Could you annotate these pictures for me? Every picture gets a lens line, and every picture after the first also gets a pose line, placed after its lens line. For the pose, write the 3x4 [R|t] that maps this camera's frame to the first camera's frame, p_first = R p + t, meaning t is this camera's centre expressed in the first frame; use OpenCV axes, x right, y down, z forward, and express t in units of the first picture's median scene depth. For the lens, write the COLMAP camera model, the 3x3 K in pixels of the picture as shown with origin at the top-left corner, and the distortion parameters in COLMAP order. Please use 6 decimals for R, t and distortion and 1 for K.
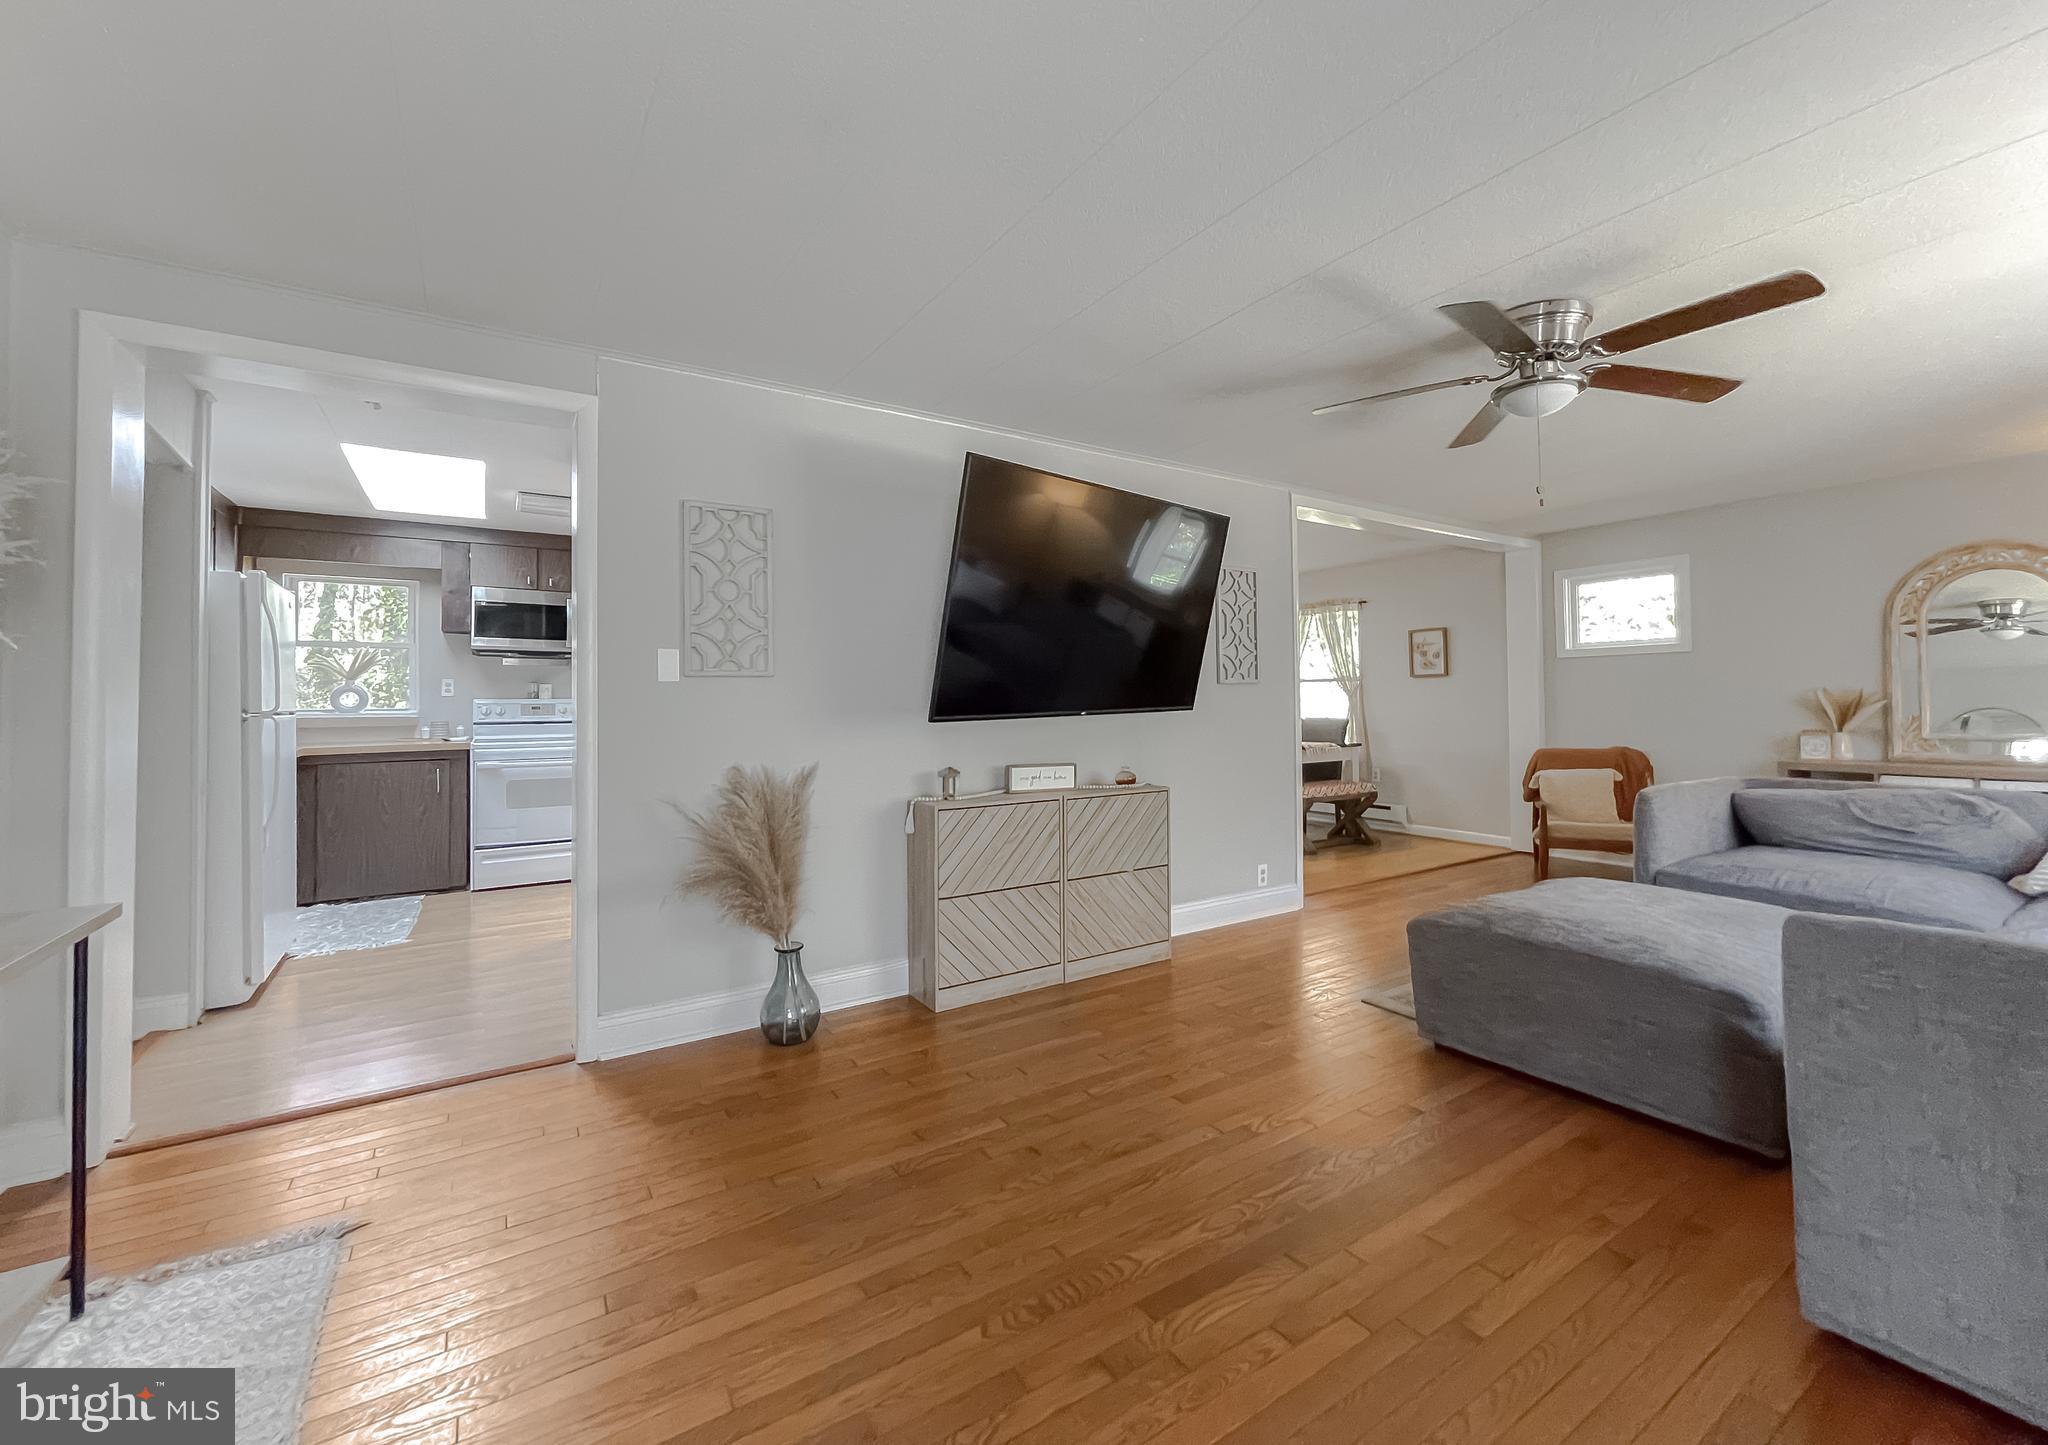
lens RADIAL K [[845.9, 0, 1018.3], [0, 845.9, 684.7], [0, 0, 1]] dist [0.005748, 0.000572]
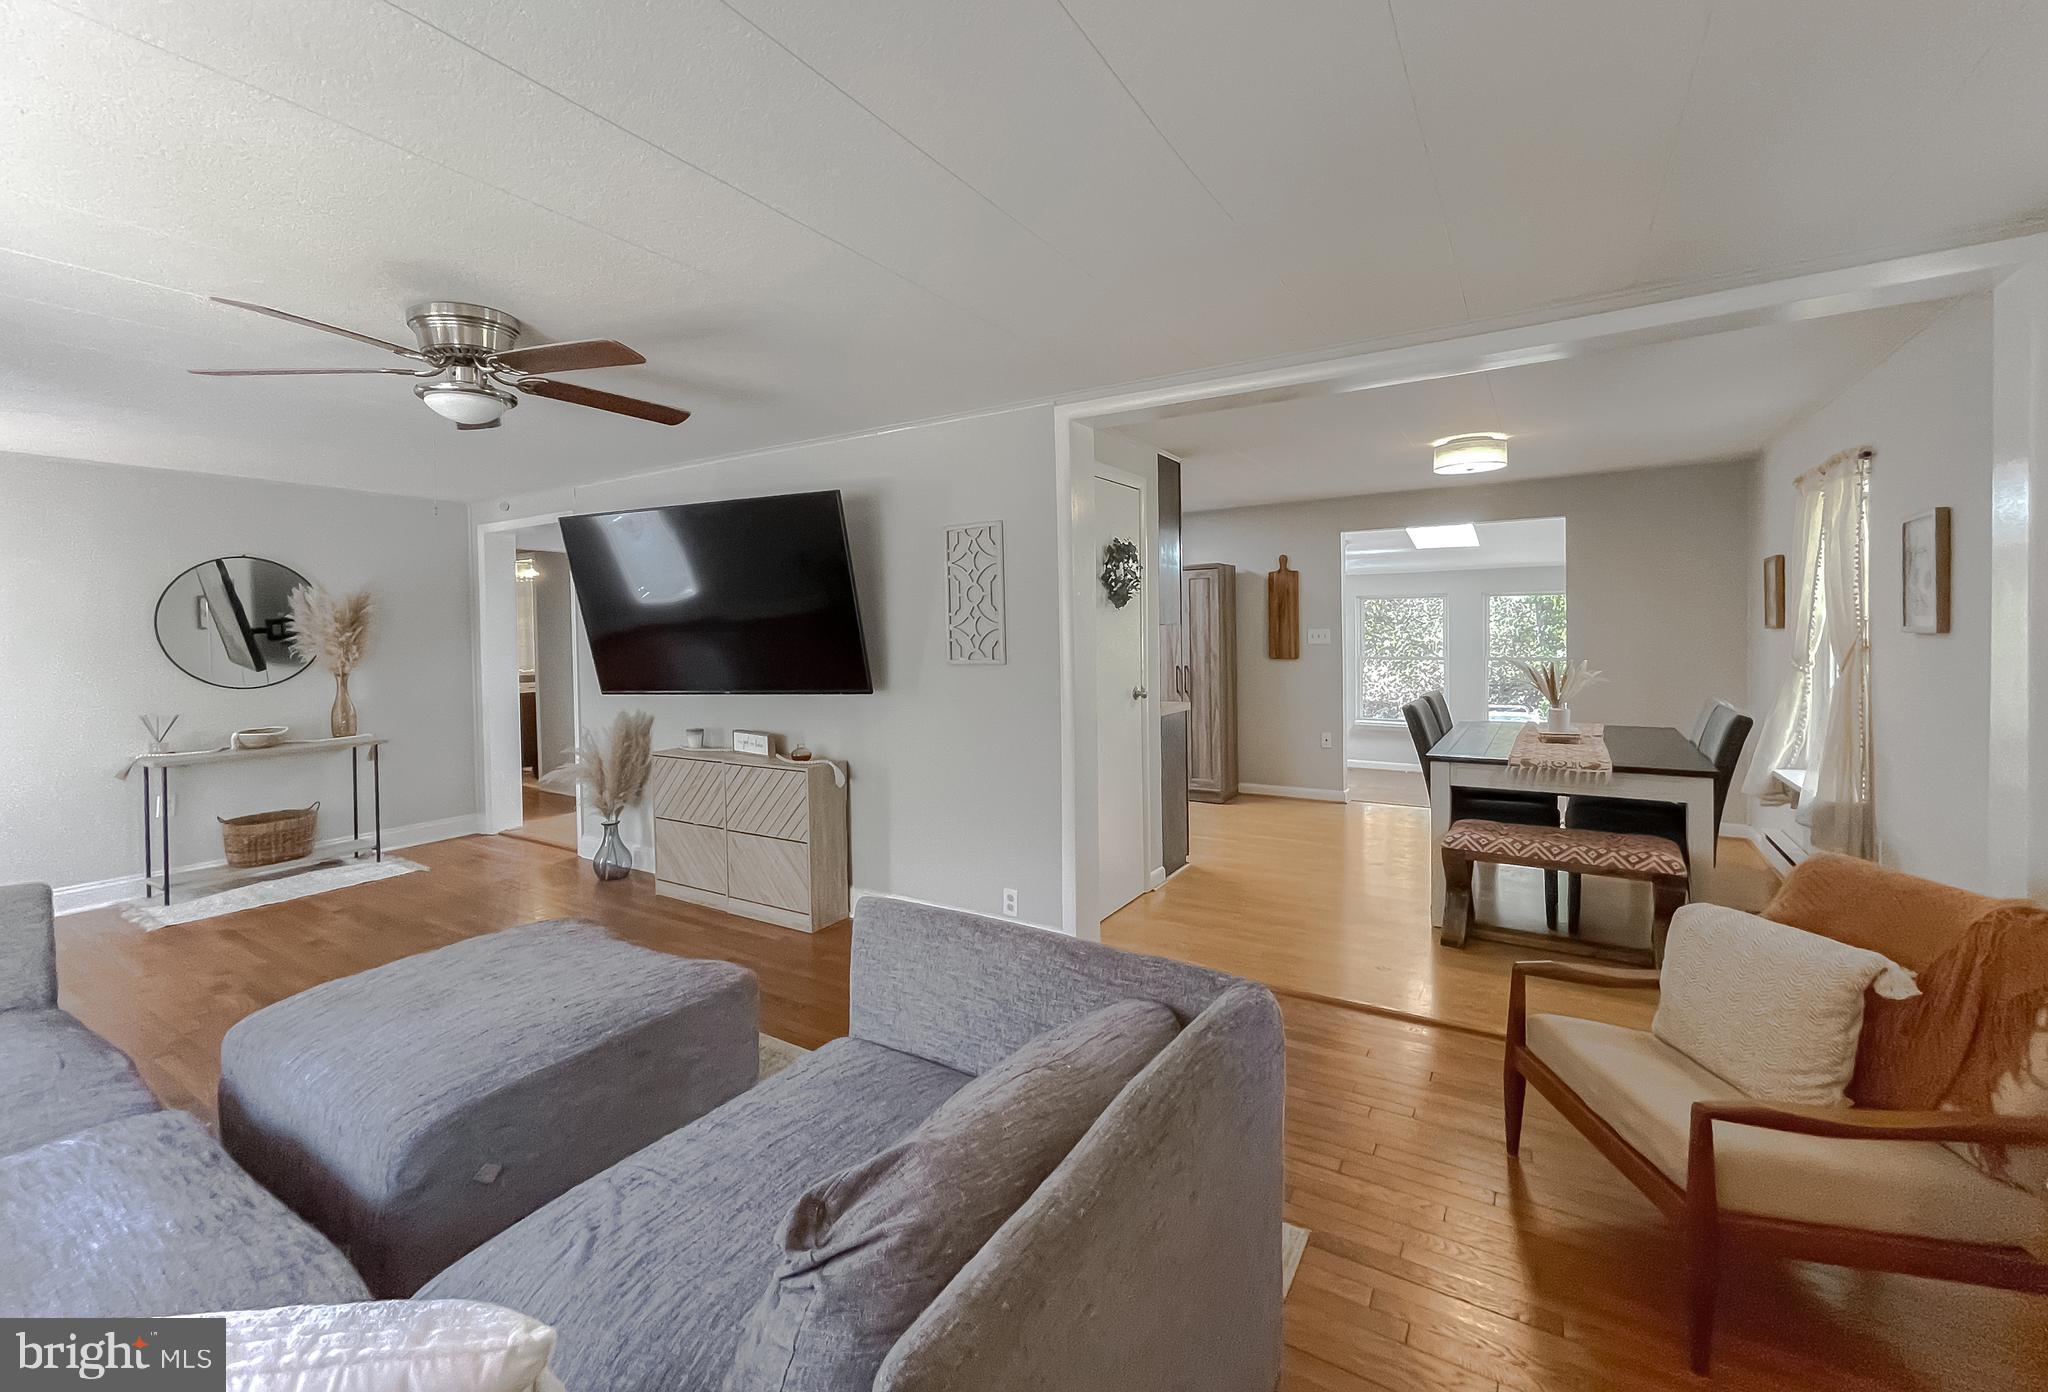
lens RADIAL K [[846.7, 0, 1012.7], [0, 846.7, 642.3], [0, 0, 1]] dist [0.003787, 0.001698]
pose [[0.411471, 0.014977, -0.911300, 1.083523], [0.030189, 0.999092, 0.030051, -0.049006], [0.910923, -0.039876, 0.410645, 0.722672]]
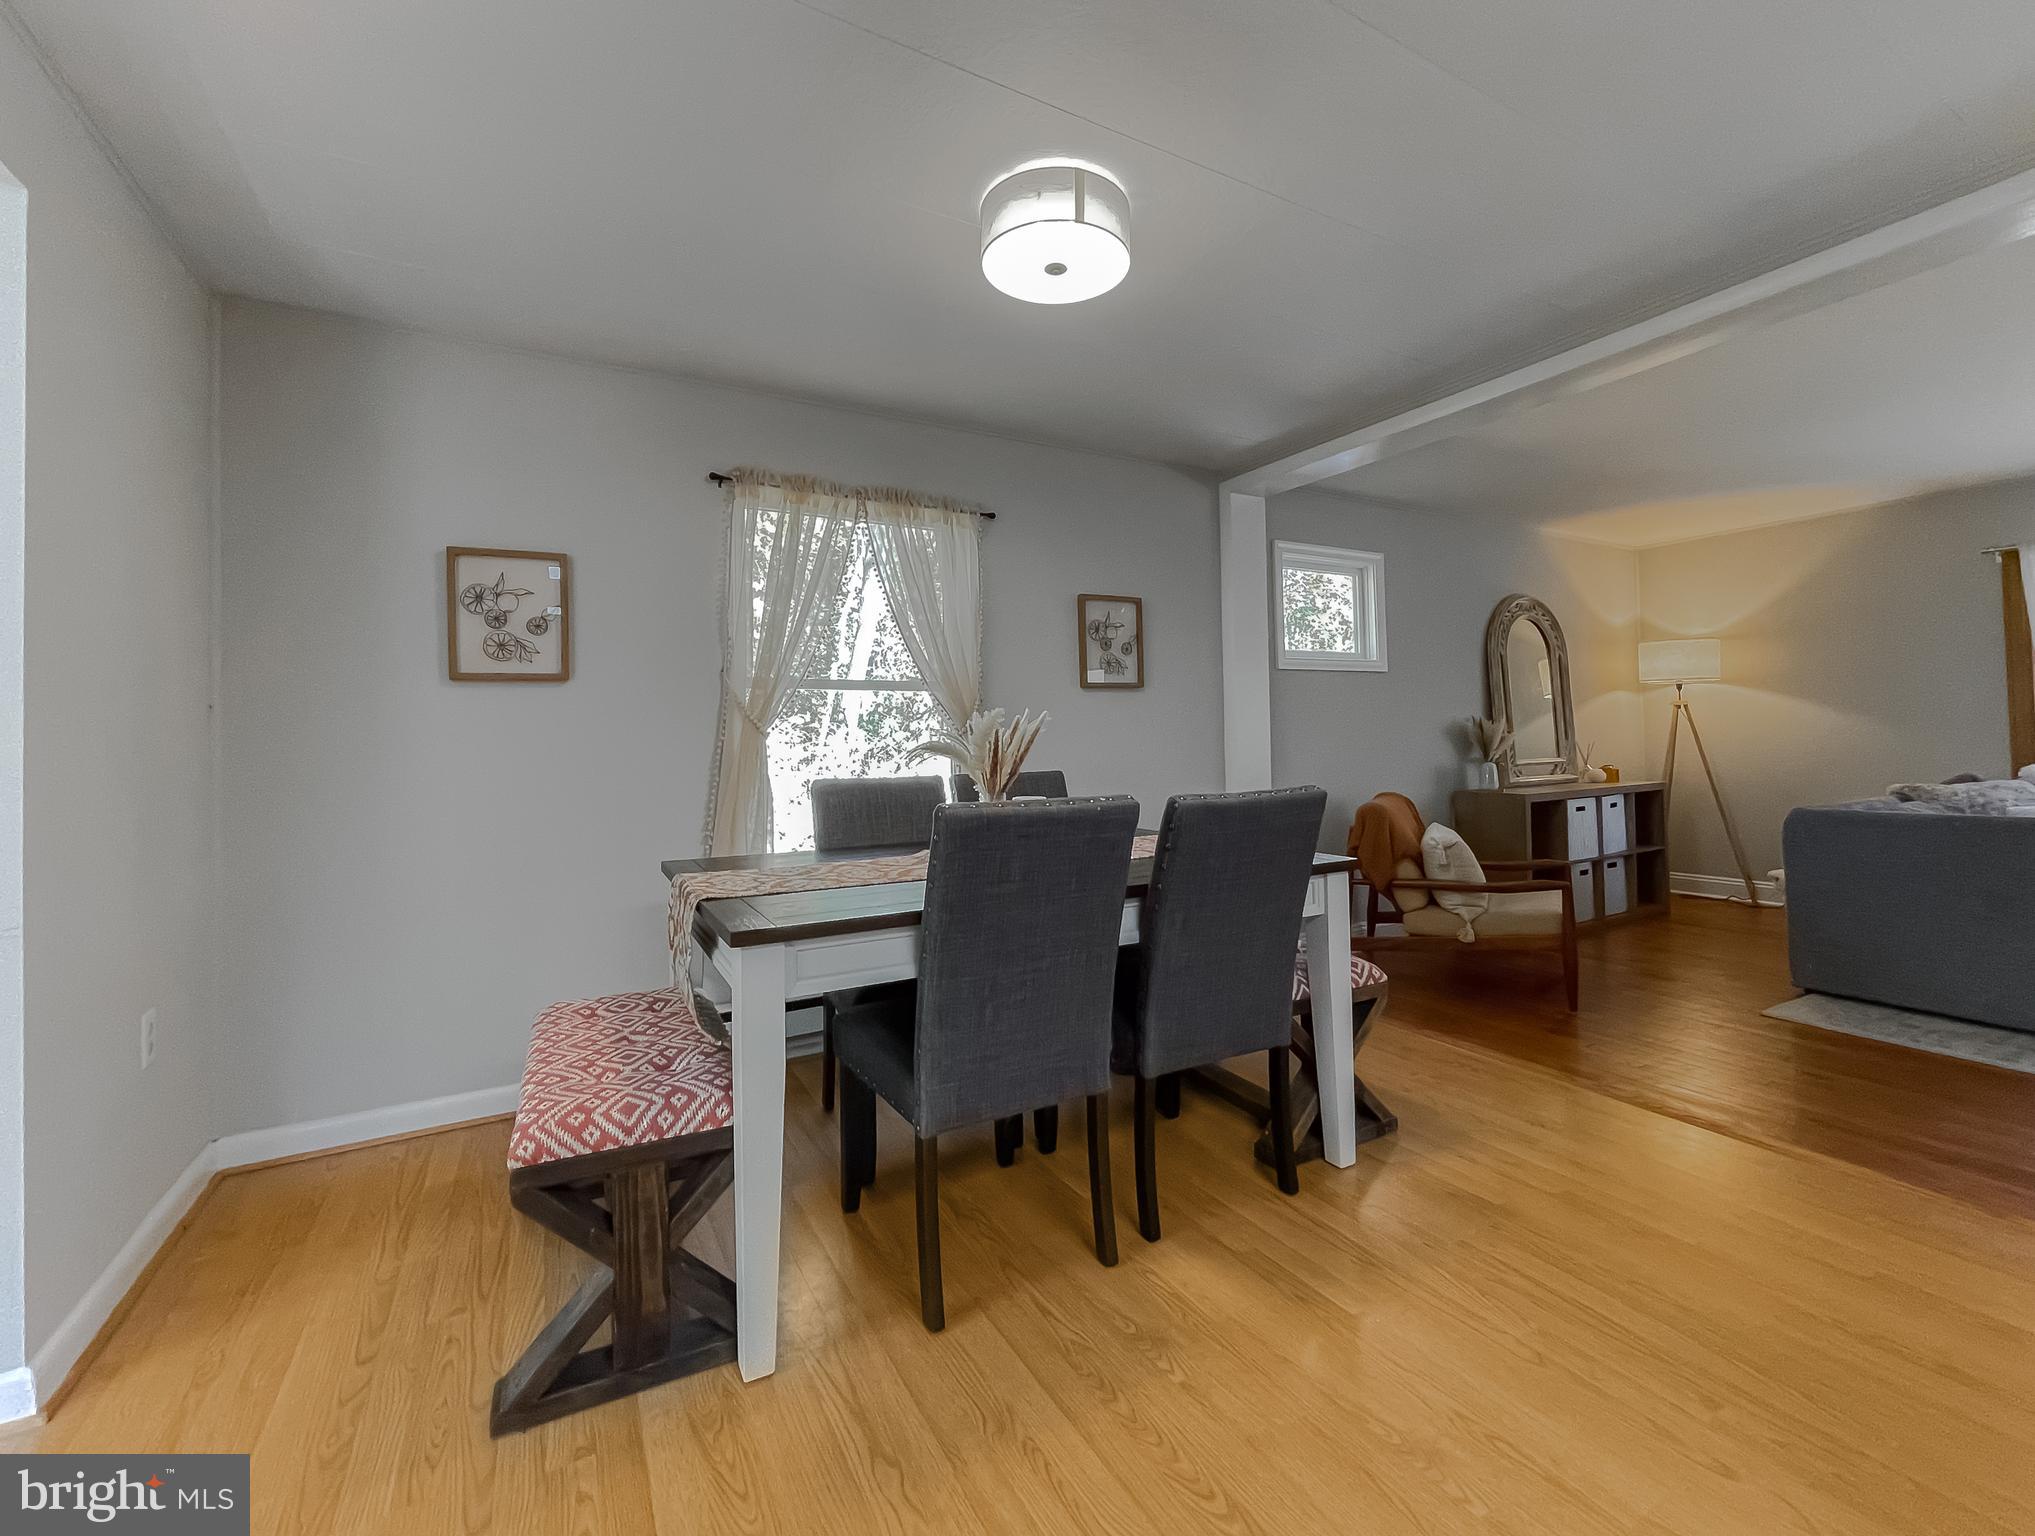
lens RADIAL K [[837.0, 0, 1013.0], [0, 837.0, 752.7], [0, 0, 1]] dist [0.002957, 0.000099]
pose [[0.069594, -0.012883, 0.997492, -0.058602], [-0.005477, 0.999897, 0.013297, 0.038867], [-0.997560, -0.006388, 0.069516, 1.650332]]
